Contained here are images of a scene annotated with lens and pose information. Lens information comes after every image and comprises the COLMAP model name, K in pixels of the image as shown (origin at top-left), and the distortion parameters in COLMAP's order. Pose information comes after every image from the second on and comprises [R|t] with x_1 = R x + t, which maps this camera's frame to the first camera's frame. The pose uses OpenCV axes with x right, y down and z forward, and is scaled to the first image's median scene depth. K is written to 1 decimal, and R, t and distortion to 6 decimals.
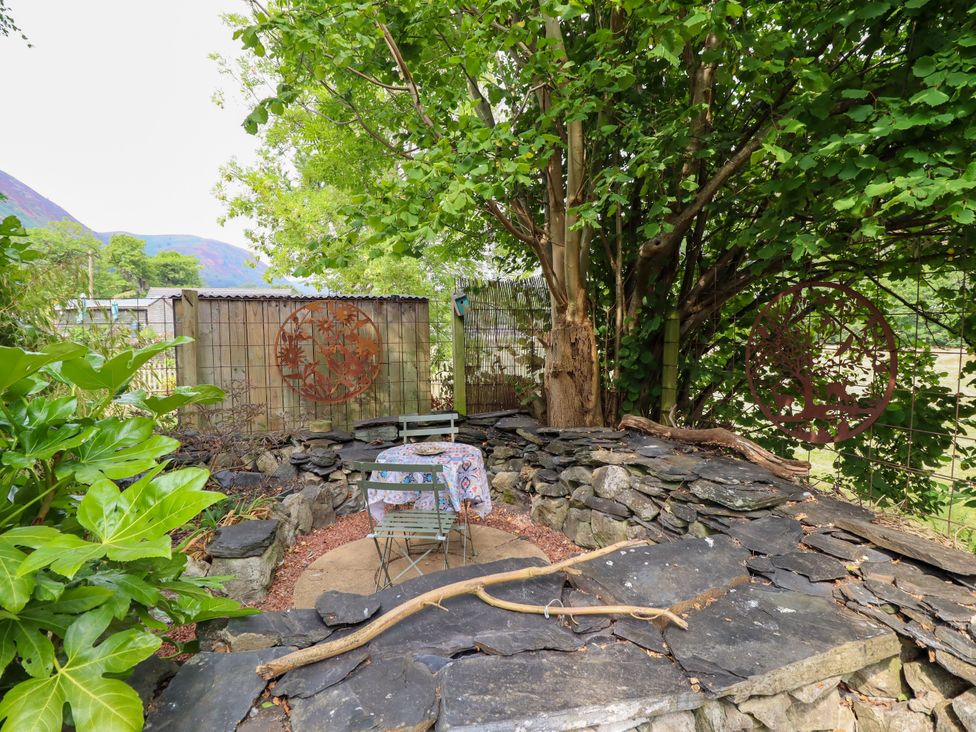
lens RADIAL K [[501.7, 0, 490.3], [0, 501.7, 351.4], [0, 0, 1]] dist [0.000727, -0.014853]
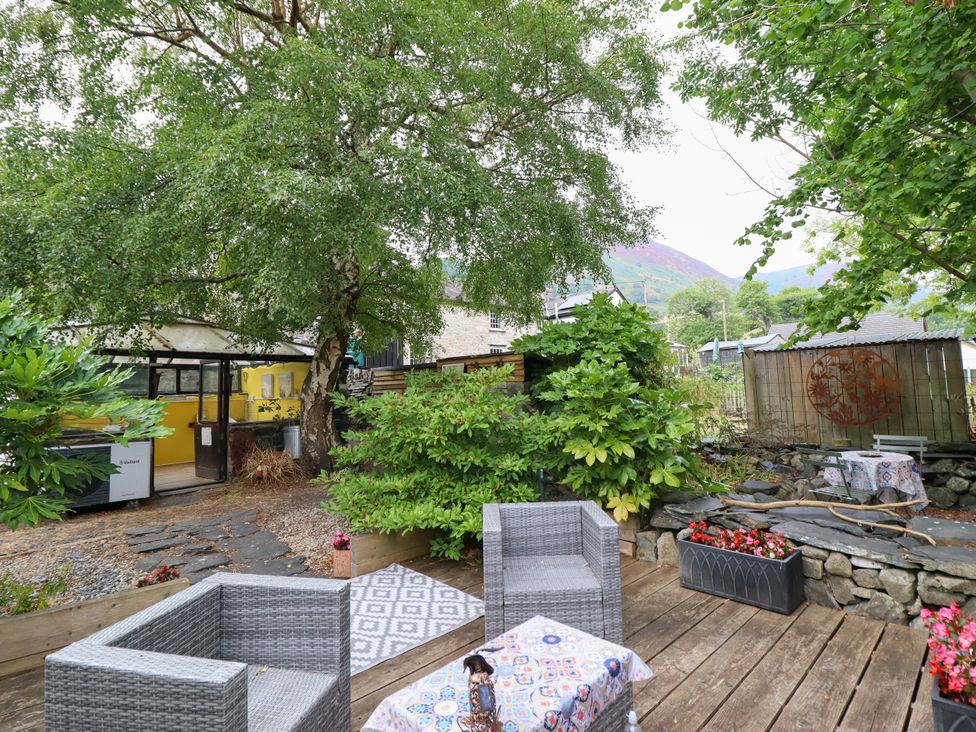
lens RADIAL K [[534.8, 0, 476.2], [0, 534.8, 342.2], [0, 0, 1]] dist [-0.003906, -0.002715]
pose [[0.431516, -0.061069, -0.900036, 0.222589], [-0.008532, 0.997385, -0.071765, -0.003394], [0.902065, 0.038647, 0.429866, -0.208460]]
